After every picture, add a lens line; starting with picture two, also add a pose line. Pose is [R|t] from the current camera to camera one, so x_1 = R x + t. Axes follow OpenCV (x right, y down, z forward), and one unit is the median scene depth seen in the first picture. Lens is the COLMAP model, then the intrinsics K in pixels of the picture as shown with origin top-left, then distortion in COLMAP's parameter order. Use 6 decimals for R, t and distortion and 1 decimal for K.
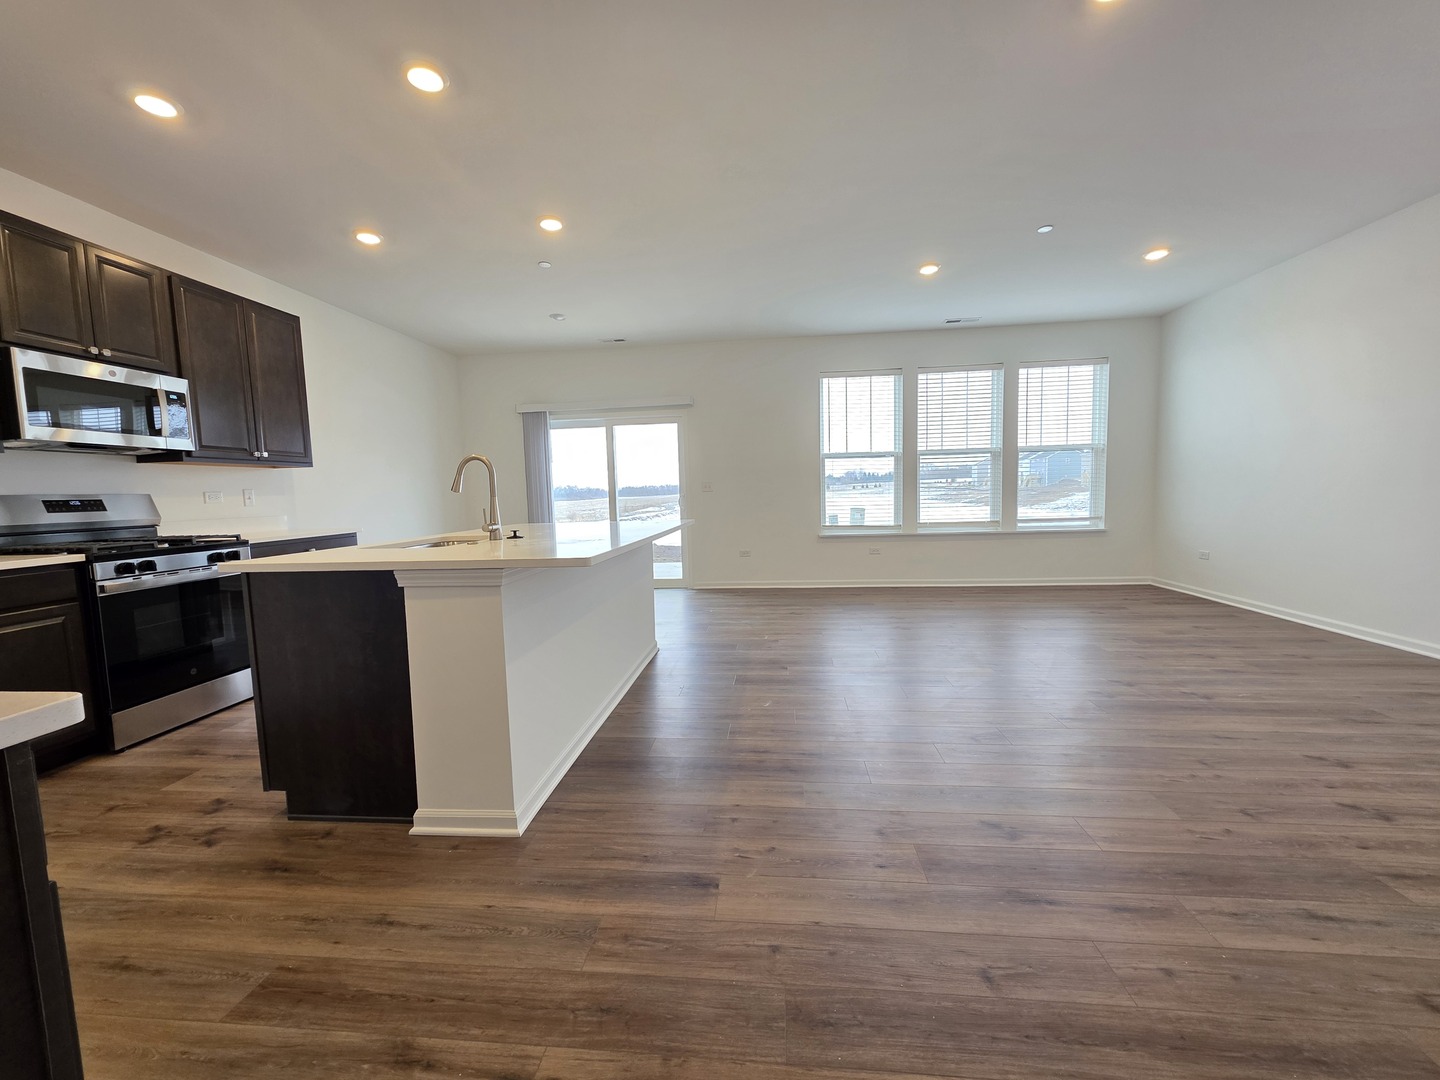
lens RADIAL K [[573.1, 0, 730.5], [0, 573.1, 535.2], [0, 0, 1]] dist [0.006473, 0.001179]
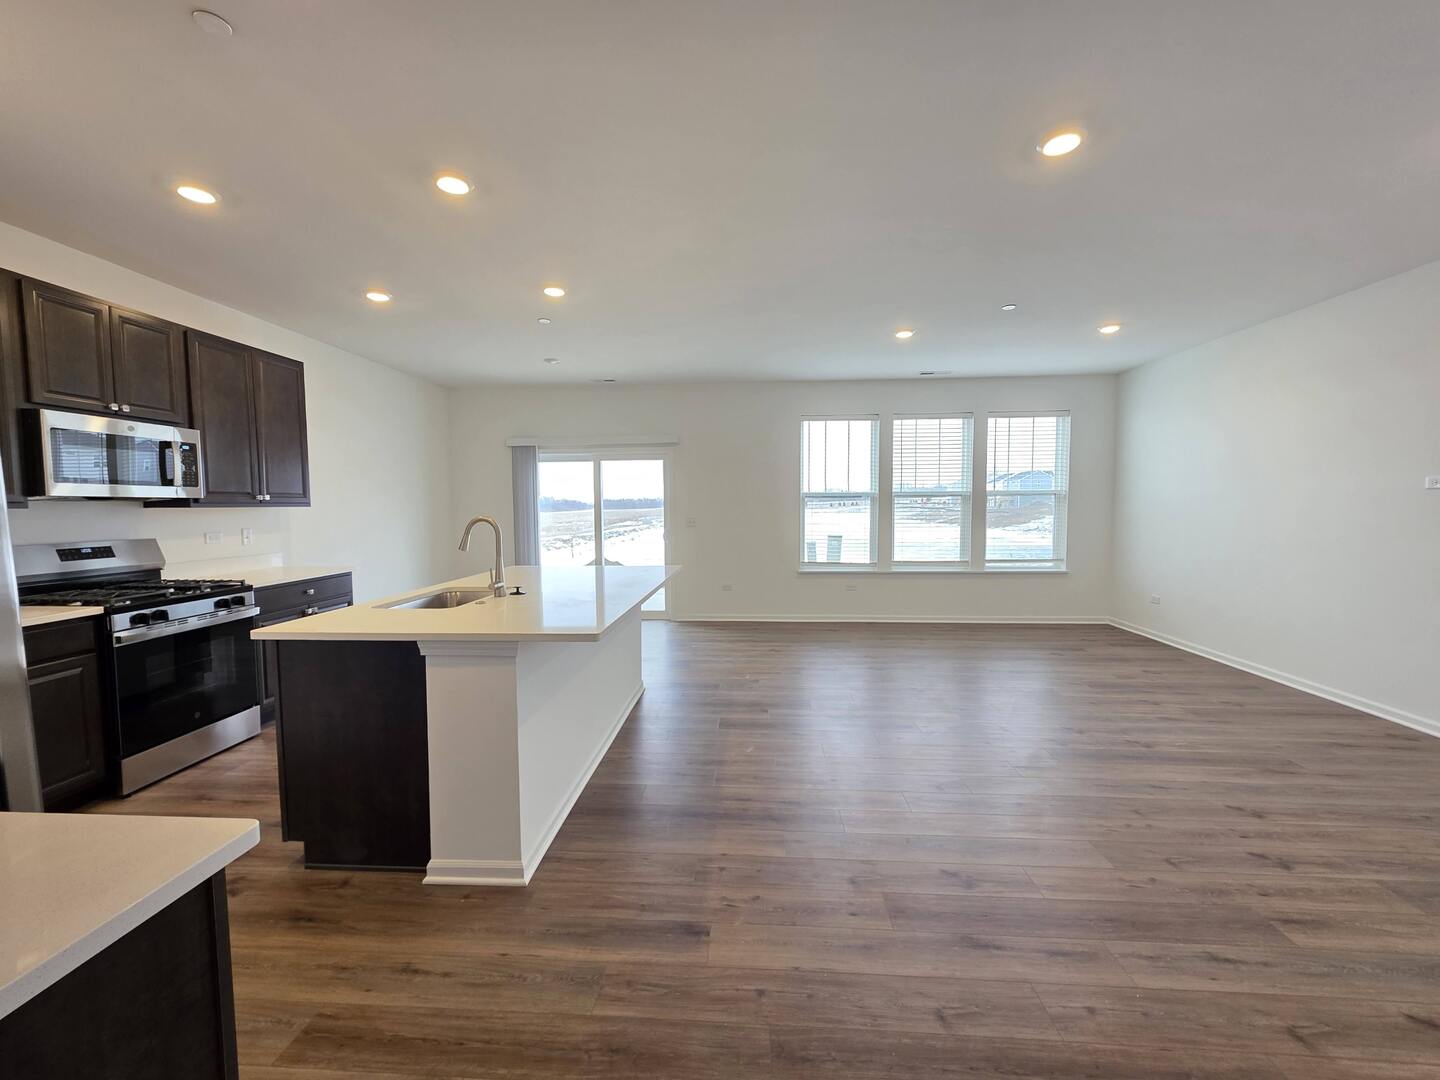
lens RADIAL K [[573.1, 0, 729.5], [0, 573.1, 535.7], [0, 0, 1]] dist [0.006473, 0.001179]
pose [[0.999177, 0.018135, 0.036277, -0.022603], [-0.017137, 0.999471, -0.027634, -0.085126], [-0.036759, 0.026989, 0.998960, -0.091151]]
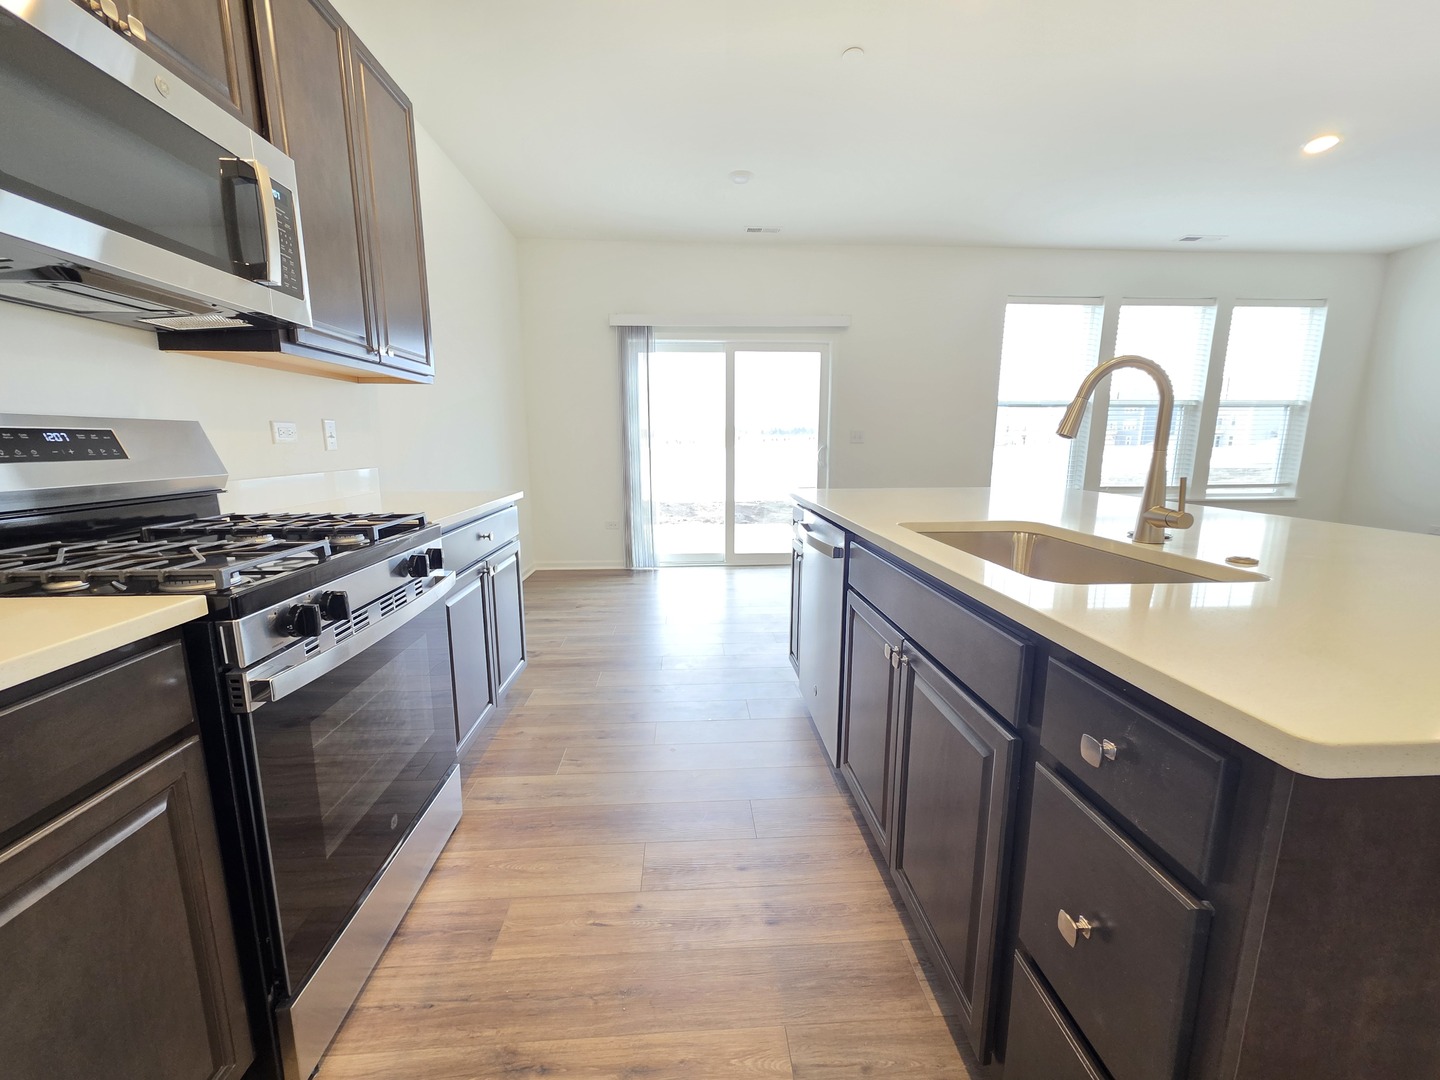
lens RADIAL K [[573.1, 0, 733.0], [0, 573.1, 532.8], [0, 0, 1]] dist [0.006473, 0.001179]
pose [[0.986565, 0.002449, 0.163349, -0.861945], [-0.015675, 0.996694, 0.079725, -0.034477], [-0.162614, -0.081214, 0.983342, 0.619097]]
